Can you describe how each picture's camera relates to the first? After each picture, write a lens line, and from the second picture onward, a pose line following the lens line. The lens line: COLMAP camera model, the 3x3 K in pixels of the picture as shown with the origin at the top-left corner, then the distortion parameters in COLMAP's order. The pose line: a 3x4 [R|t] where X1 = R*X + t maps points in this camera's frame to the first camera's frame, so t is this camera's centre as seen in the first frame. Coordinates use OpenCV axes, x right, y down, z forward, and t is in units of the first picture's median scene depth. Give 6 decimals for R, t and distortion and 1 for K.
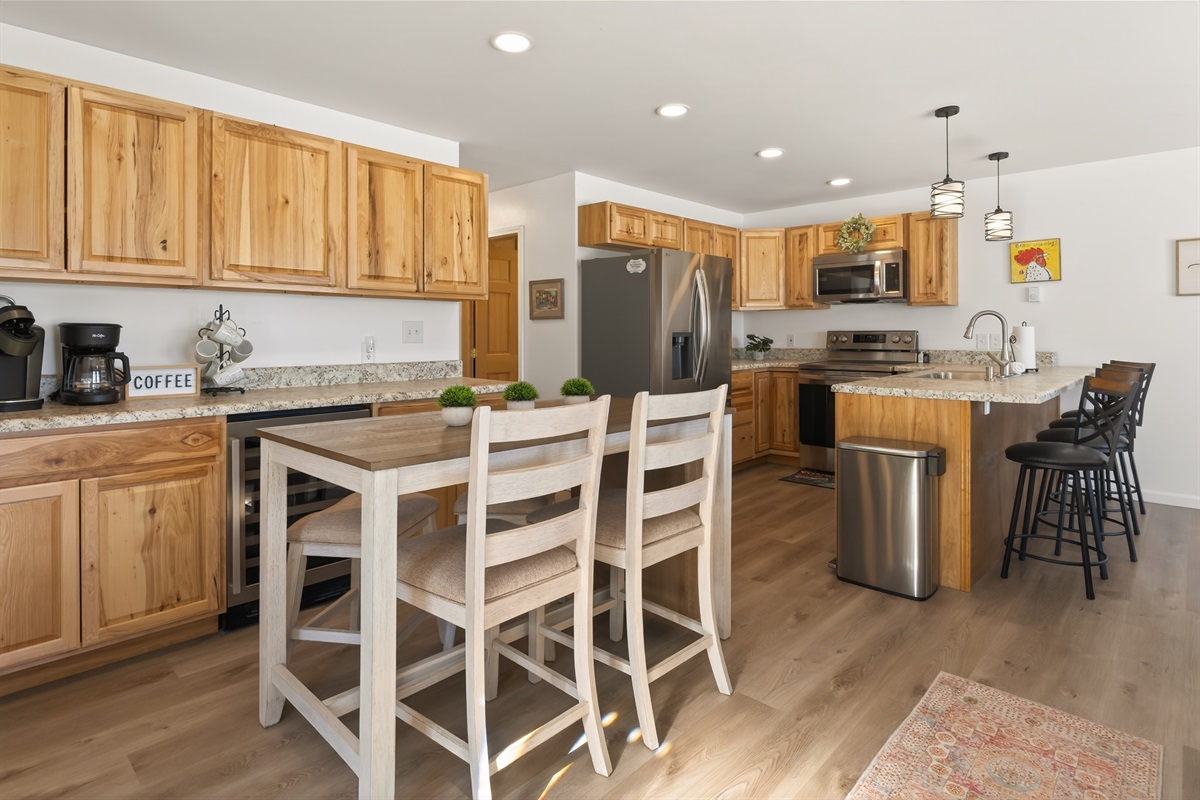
lens RADIAL K [[631.7, 0, 598.7], [0, 631.7, 337.6], [0, 0, 1]] dist [-0.001683, 0.001091]
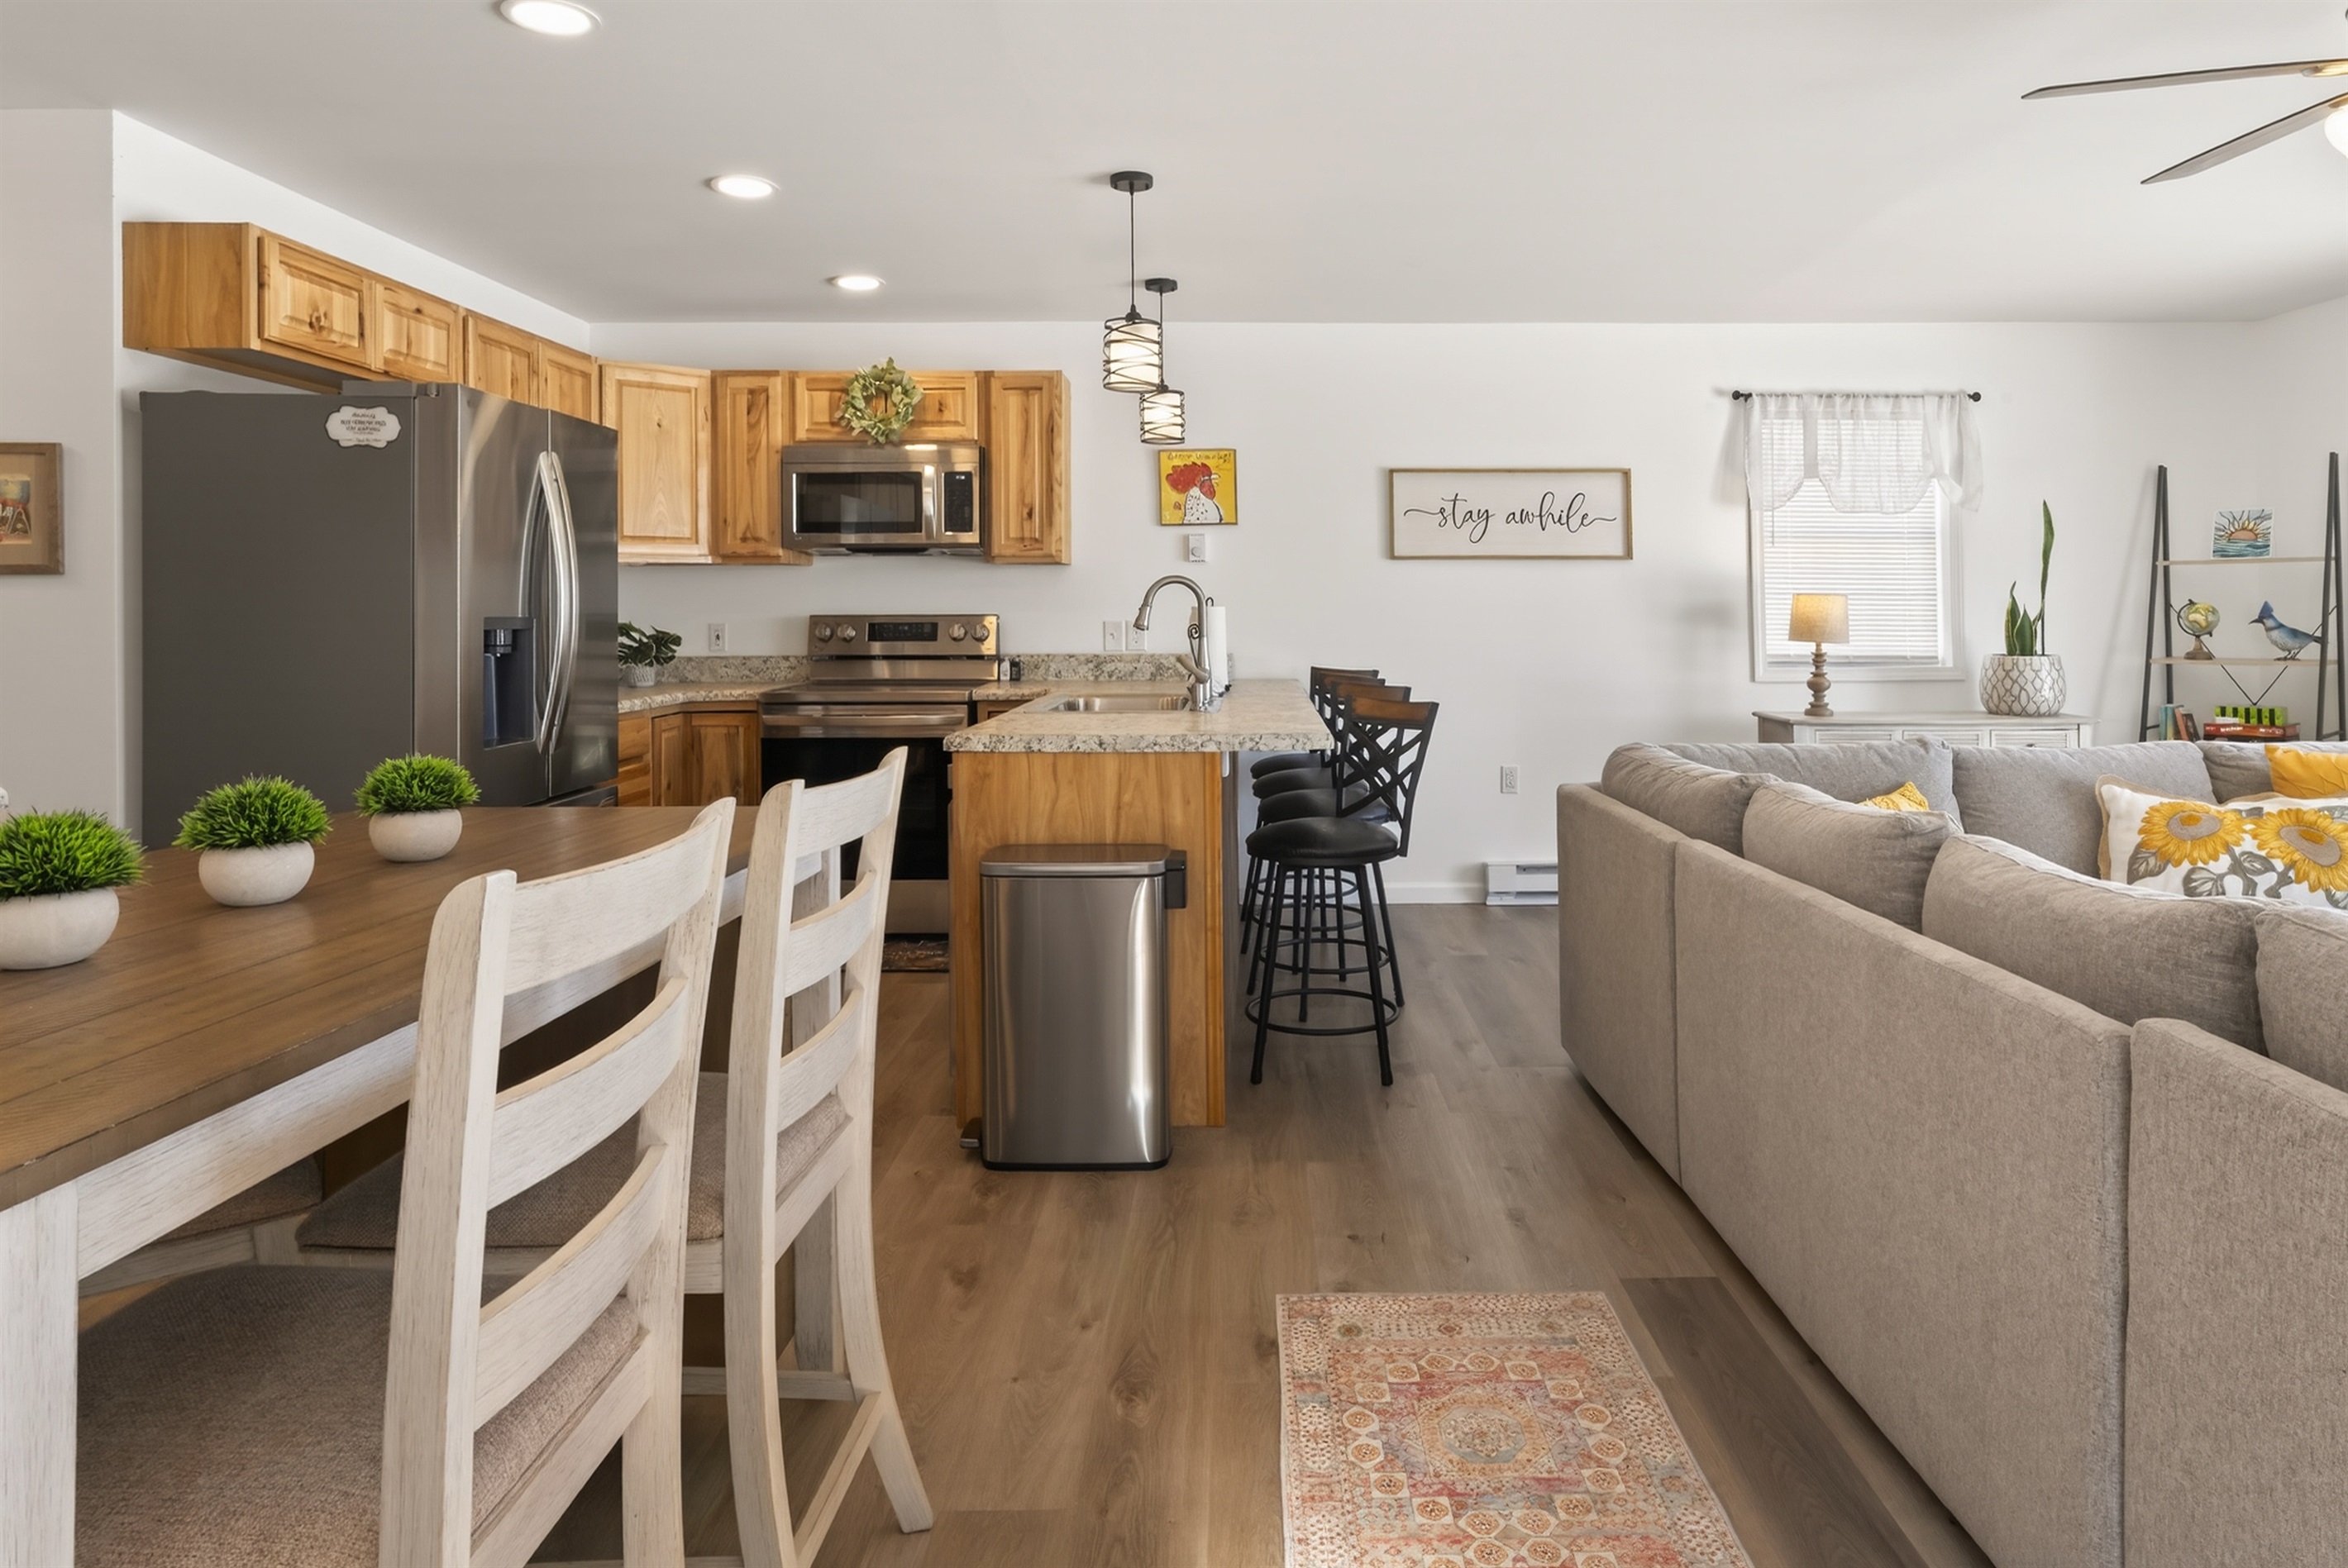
lens RADIAL K [[1411.4, 0, 1260.8], [0, 1411.4, 622.4], [0, 0, 1]] dist [-0.005185, 0.004061]
pose [[0.721833, 0.000128, 0.692067, -0.107341], [0.003710, 0.999985, -0.004054, -0.000585], [-0.692057, 0.005494, 0.721822, 0.086599]]
